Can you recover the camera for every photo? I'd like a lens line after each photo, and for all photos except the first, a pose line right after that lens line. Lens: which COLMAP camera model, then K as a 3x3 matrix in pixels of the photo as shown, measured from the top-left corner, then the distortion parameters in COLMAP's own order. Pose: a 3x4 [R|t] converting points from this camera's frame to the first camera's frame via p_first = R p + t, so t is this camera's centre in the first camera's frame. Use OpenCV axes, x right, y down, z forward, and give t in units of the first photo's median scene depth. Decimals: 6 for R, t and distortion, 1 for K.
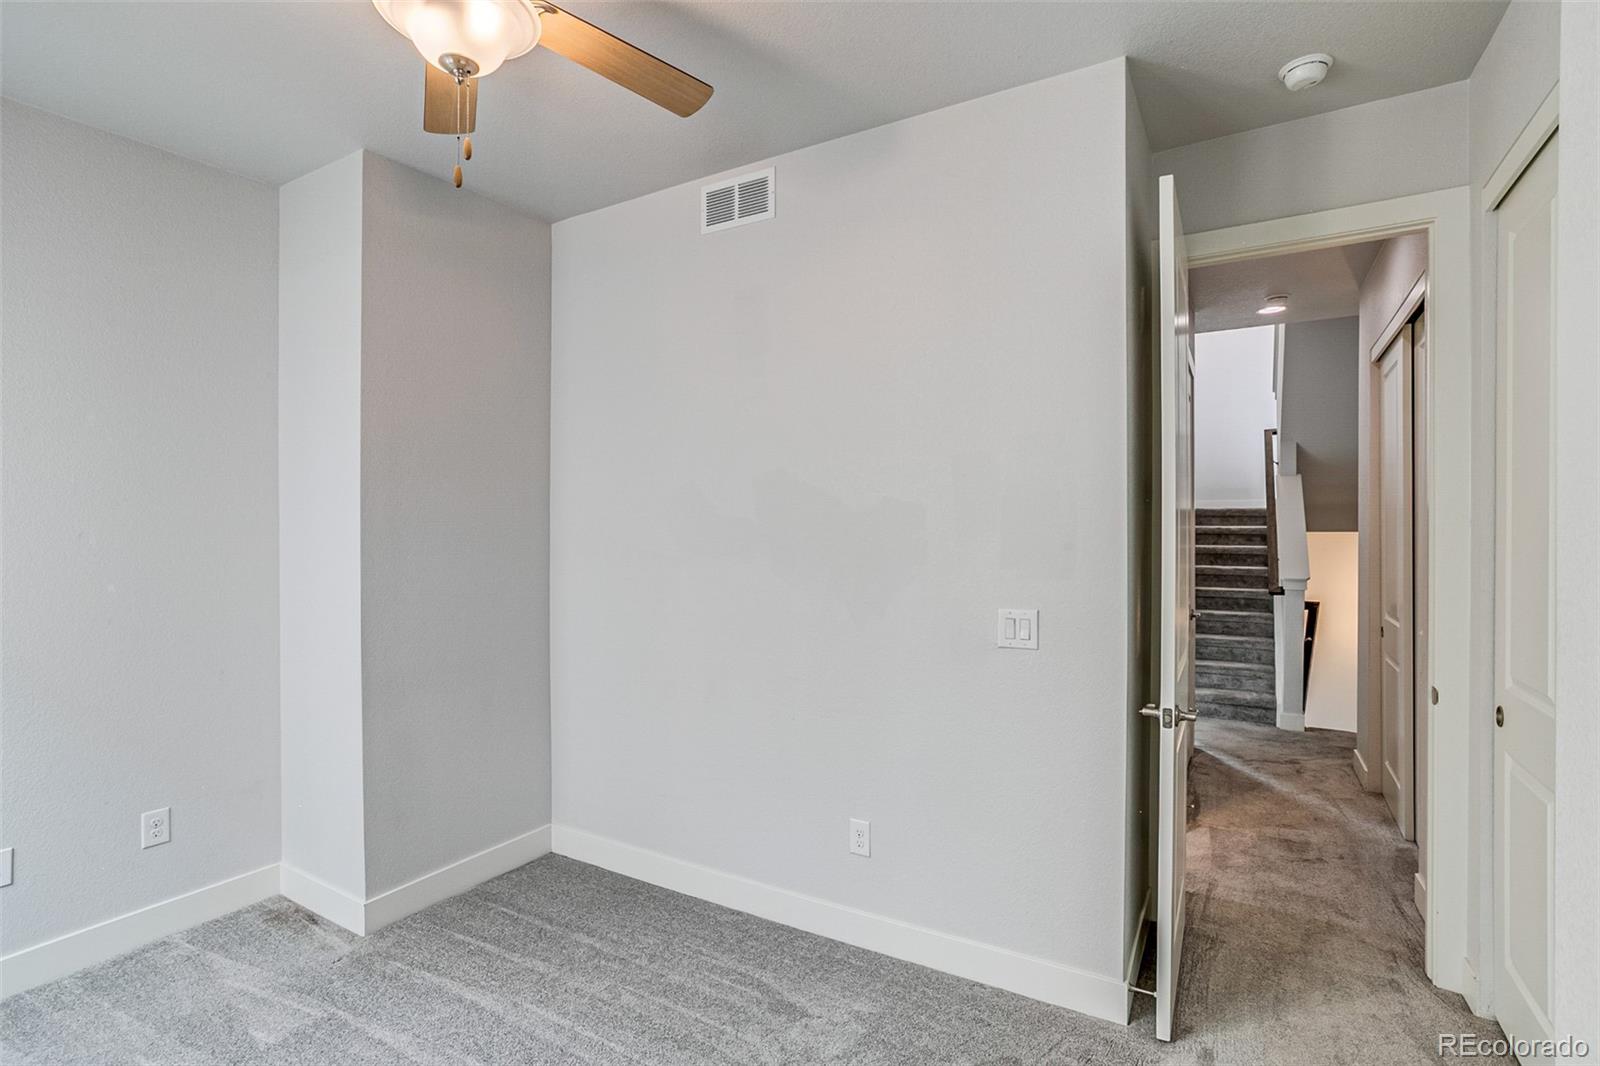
lens RADIAL K [[774.6, 0, 796.3], [0, 774.6, 543.7], [0, 0, 1]] dist [-0.063617, 0.037515]
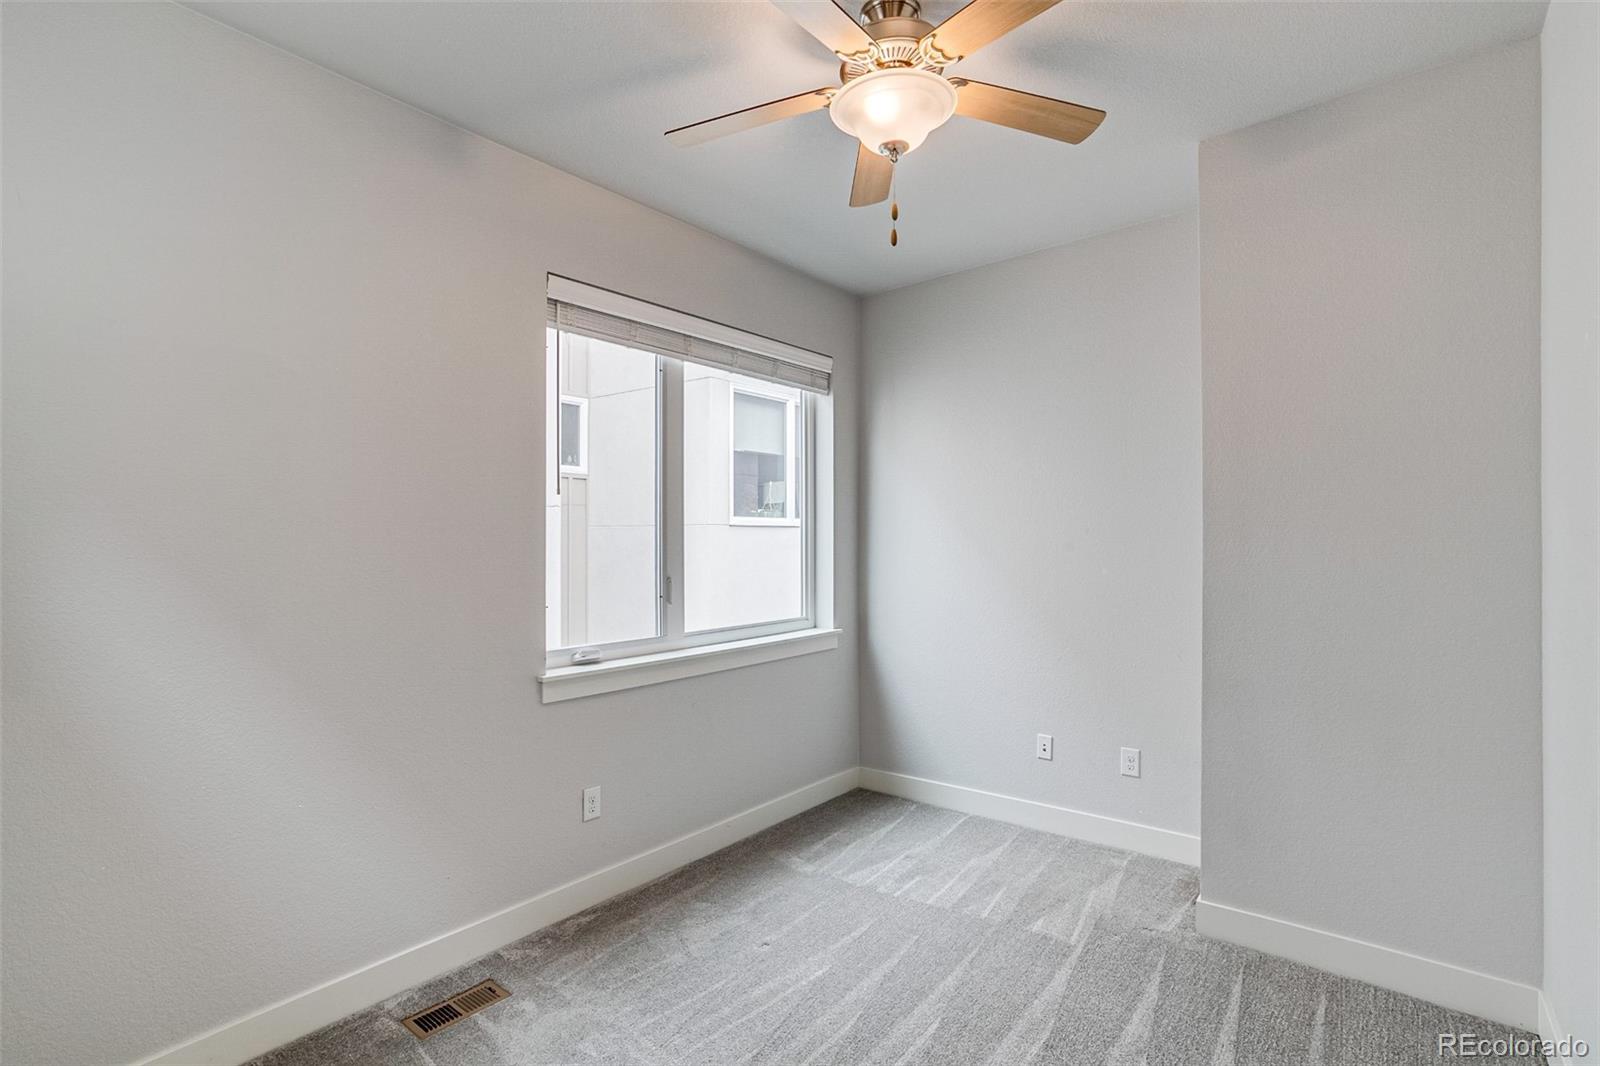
lens RADIAL K [[774.6, 0, 796.3], [0, 774.6, 543.7], [0, 0, 1]] dist [-0.063617, 0.037515]
pose [[-0.152061, 0.010484, -0.988315, 0.508706], [-0.012317, 0.999846, 0.012501, -0.000466], [0.988294, 0.014074, -0.151909, 0.645681]]
